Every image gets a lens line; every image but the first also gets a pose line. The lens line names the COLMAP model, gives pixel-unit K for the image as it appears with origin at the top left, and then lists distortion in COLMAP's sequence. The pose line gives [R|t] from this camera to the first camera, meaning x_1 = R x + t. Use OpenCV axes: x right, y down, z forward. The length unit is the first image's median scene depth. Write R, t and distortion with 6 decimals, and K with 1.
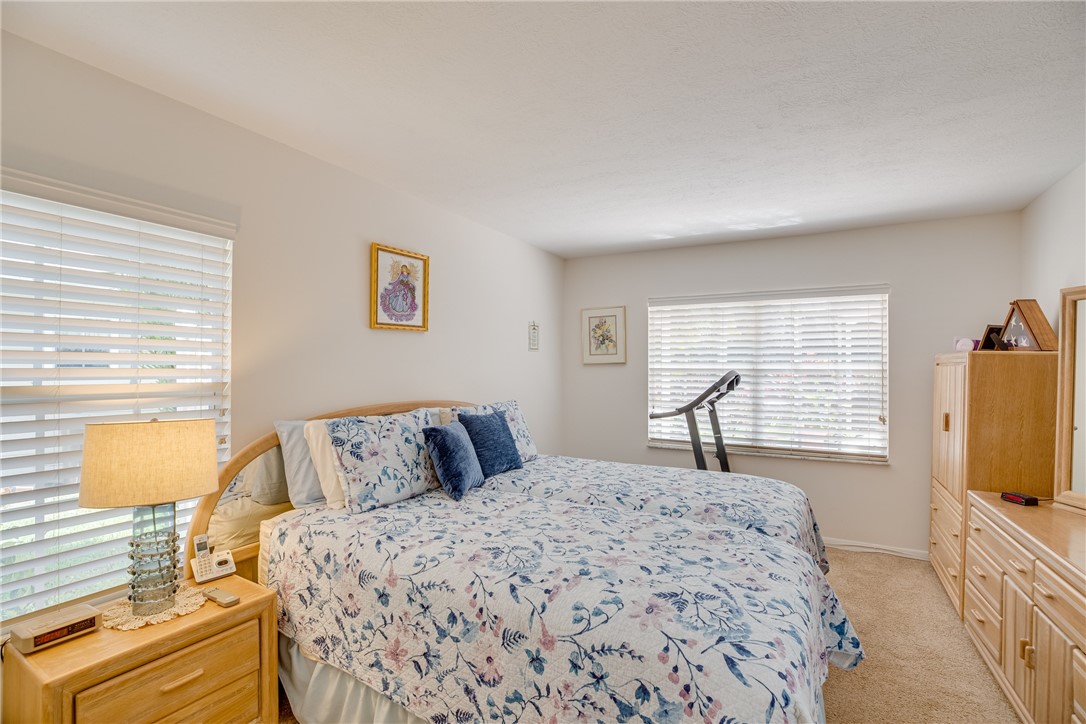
lens RADIAL K [[498.2, 0, 541.2], [0, 498.2, 368.4], [0, 0, 1]] dist [-0.038161, 0.006856]
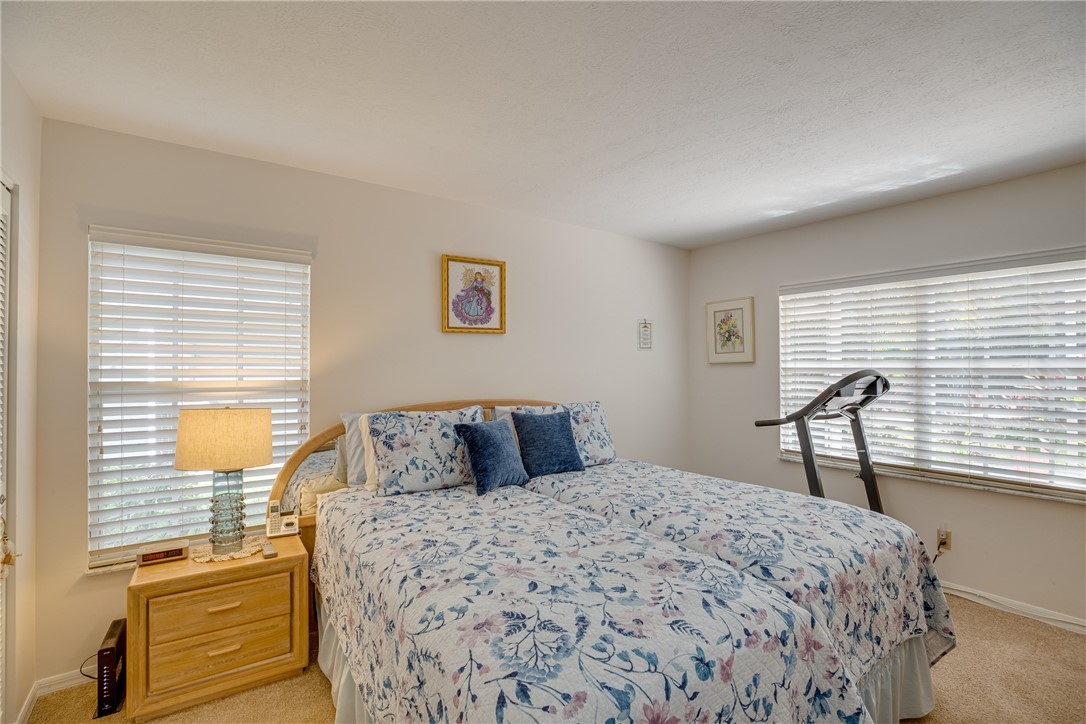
lens RADIAL K [[496.6, 0, 536.7], [0, 496.6, 367.5], [0, 0, 1]] dist [-0.043739, 0.010297]
pose [[0.905527, -0.005048, -0.424259, 0.376713], [0.003137, 0.999982, -0.005203, 0.004321], [0.424277, 0.003381, 0.905526, 0.109848]]
